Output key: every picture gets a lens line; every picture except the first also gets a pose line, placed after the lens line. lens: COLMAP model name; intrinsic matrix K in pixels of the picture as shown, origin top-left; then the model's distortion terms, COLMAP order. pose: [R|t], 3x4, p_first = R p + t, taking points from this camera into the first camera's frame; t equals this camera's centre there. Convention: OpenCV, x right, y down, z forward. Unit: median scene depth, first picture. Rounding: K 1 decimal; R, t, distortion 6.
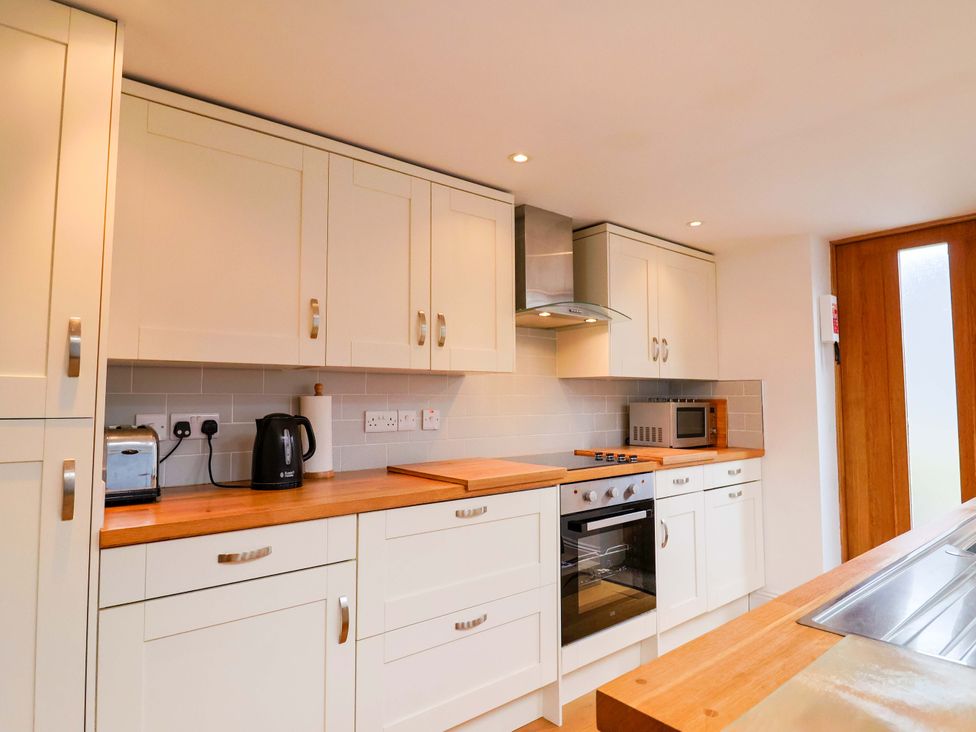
lens RADIAL K [[573.2, 0, 496.1], [0, 573.2, 358.2], [0, 0, 1]] dist [-0.008529, -0.004448]
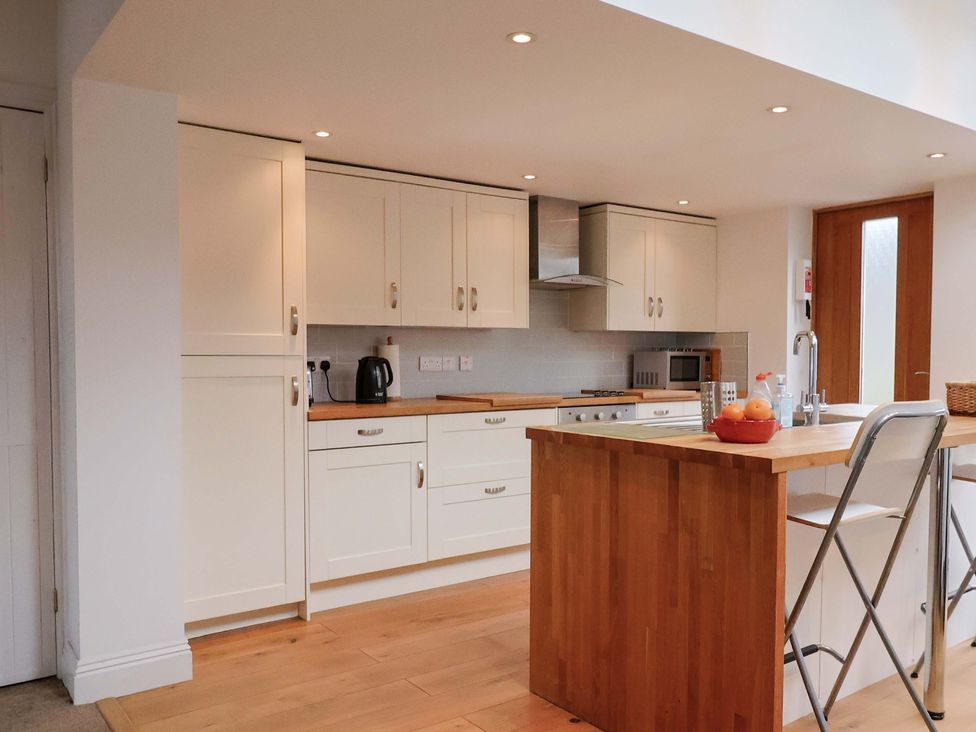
lens RADIAL K [[814.0, 0, 480.9], [0, 814.0, 387.2], [0, 0, 1]] dist [0.003911, 0.002618]
pose [[0.997602, 0.004604, -0.069056, 0.053683], [0.003285, 0.993510, 0.113701, -0.053821], [0.069131, -0.113655, 0.991112, -0.902224]]
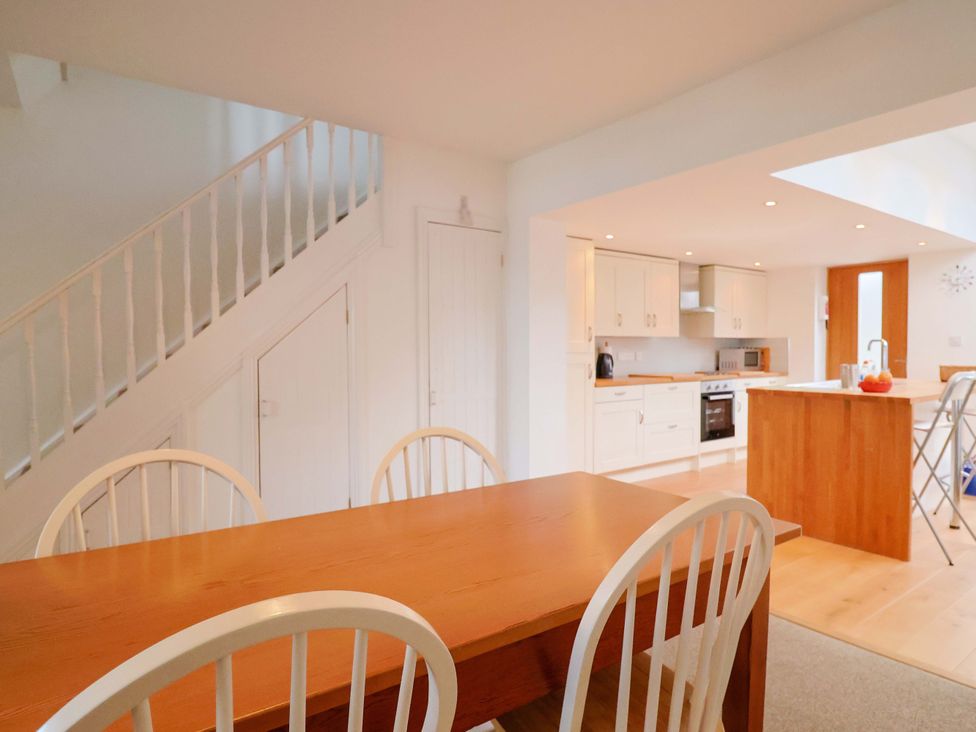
lens RADIAL K [[573.2, 0, 489.5], [0, 573.2, 367.3], [0, 0, 1]] dist [-0.008529, -0.004448]
pose [[0.996954, -0.001459, -0.077984, -0.556297], [0.009393, 0.994795, 0.101464, -0.094720], [0.077430, -0.101887, 0.991778, -1.415531]]
